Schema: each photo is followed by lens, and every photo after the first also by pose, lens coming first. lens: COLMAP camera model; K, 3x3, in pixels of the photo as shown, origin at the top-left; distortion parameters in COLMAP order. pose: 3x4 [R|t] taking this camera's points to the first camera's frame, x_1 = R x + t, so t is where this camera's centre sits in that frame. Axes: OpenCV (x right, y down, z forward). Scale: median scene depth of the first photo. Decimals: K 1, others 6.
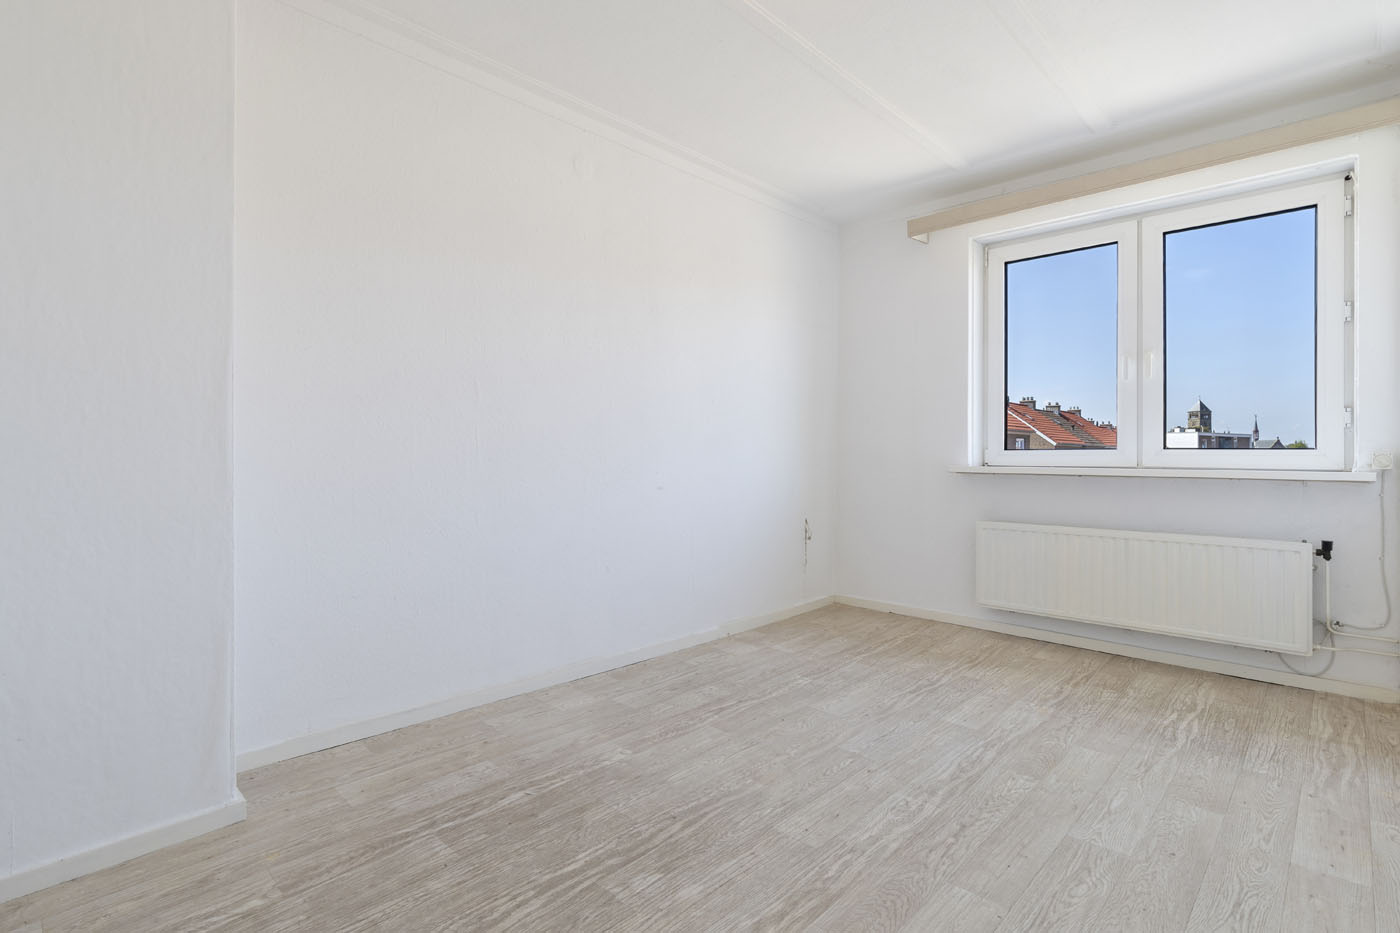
lens RADIAL K [[677.0, 0, 698.9], [0, 677.0, 453.1], [0, 0, 1]] dist [-0.002016, -0.000673]
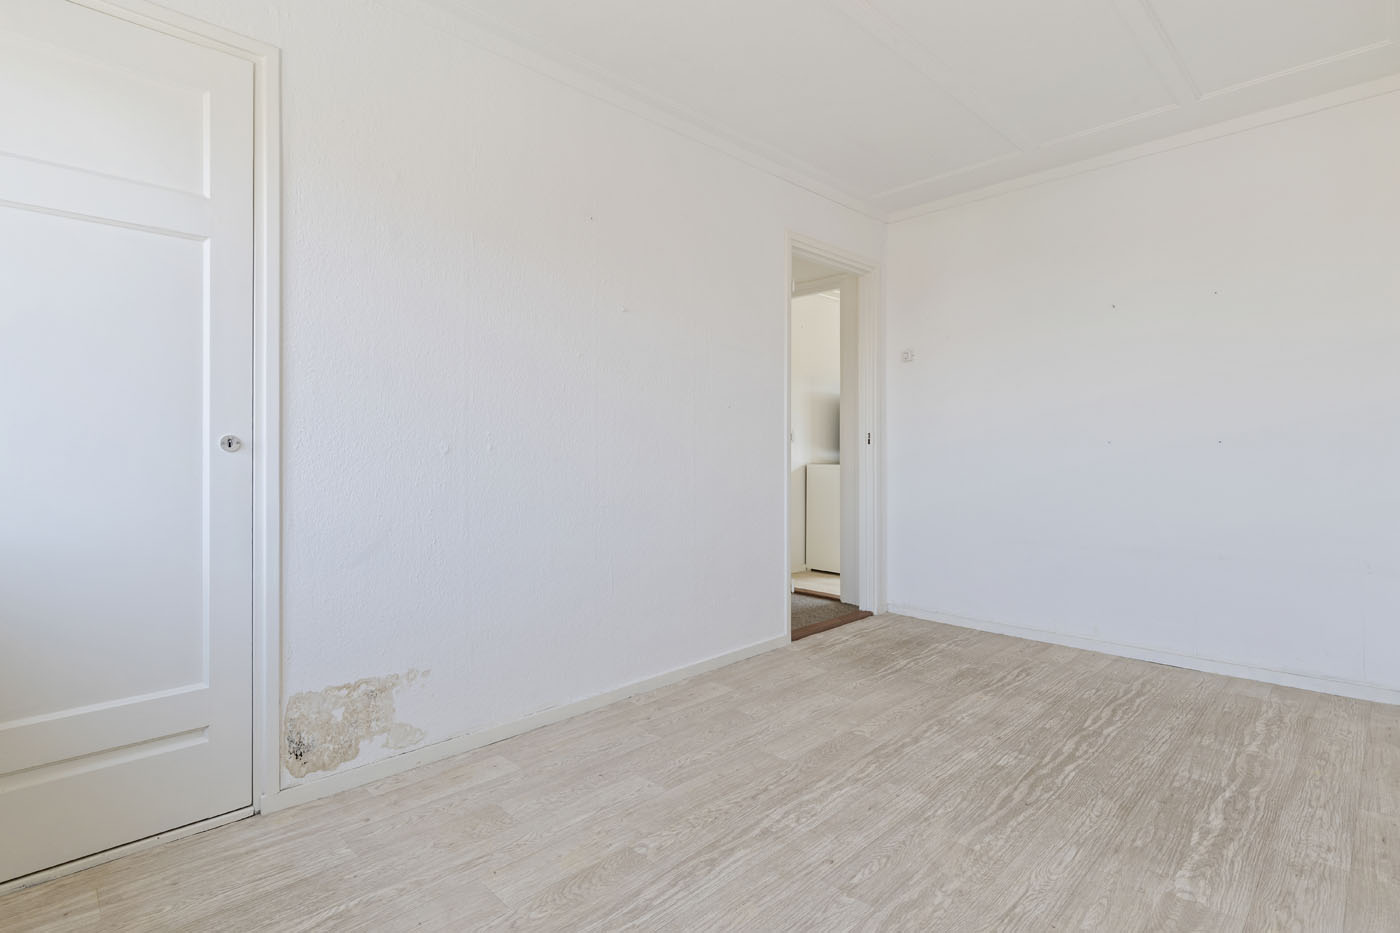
lens RADIAL K [[697.6, 0, 700.0], [0, 697.6, 466.5], [0, 0, 1]] dist [0.001708, 0.001140]
pose [[-0.999815, 0.003368, 0.018932, 0.338751], [0.003807, 0.999724, 0.023166, -0.006839], [-0.018848, 0.023234, -0.999552, 1.576134]]
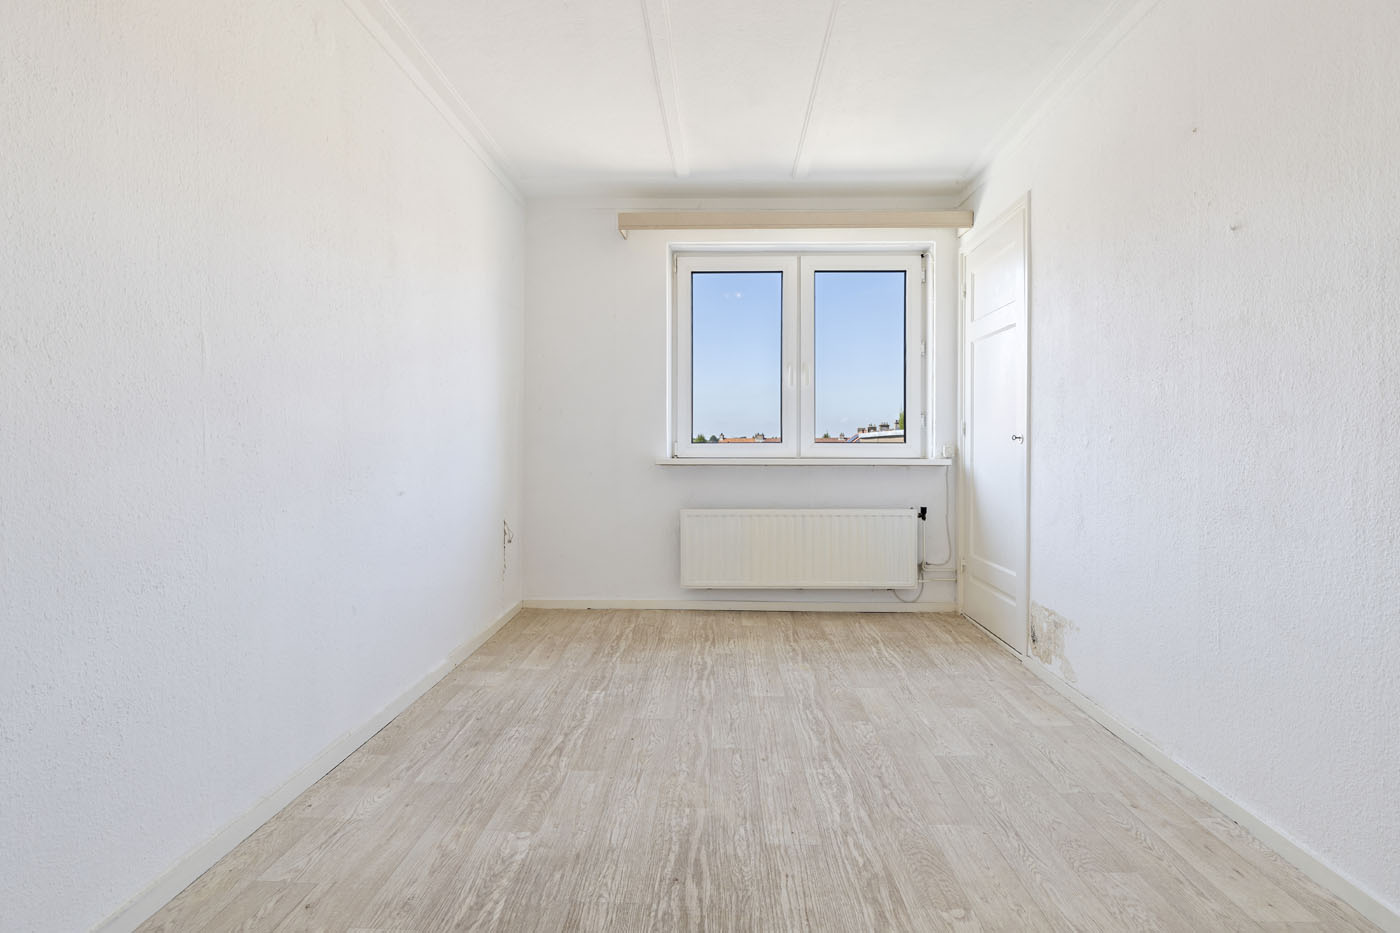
lens RADIAL K [[685.8, 0, 703.0], [0, 685.8, 452.7], [0, 0, 1]] dist [-0.000223, -0.000926]
pose [[0.738485, -0.009859, 0.674198, -0.445164], [0.001505, 0.999915, 0.012973, -0.005902], [-0.674268, -0.008566, 0.738437, 0.263455]]
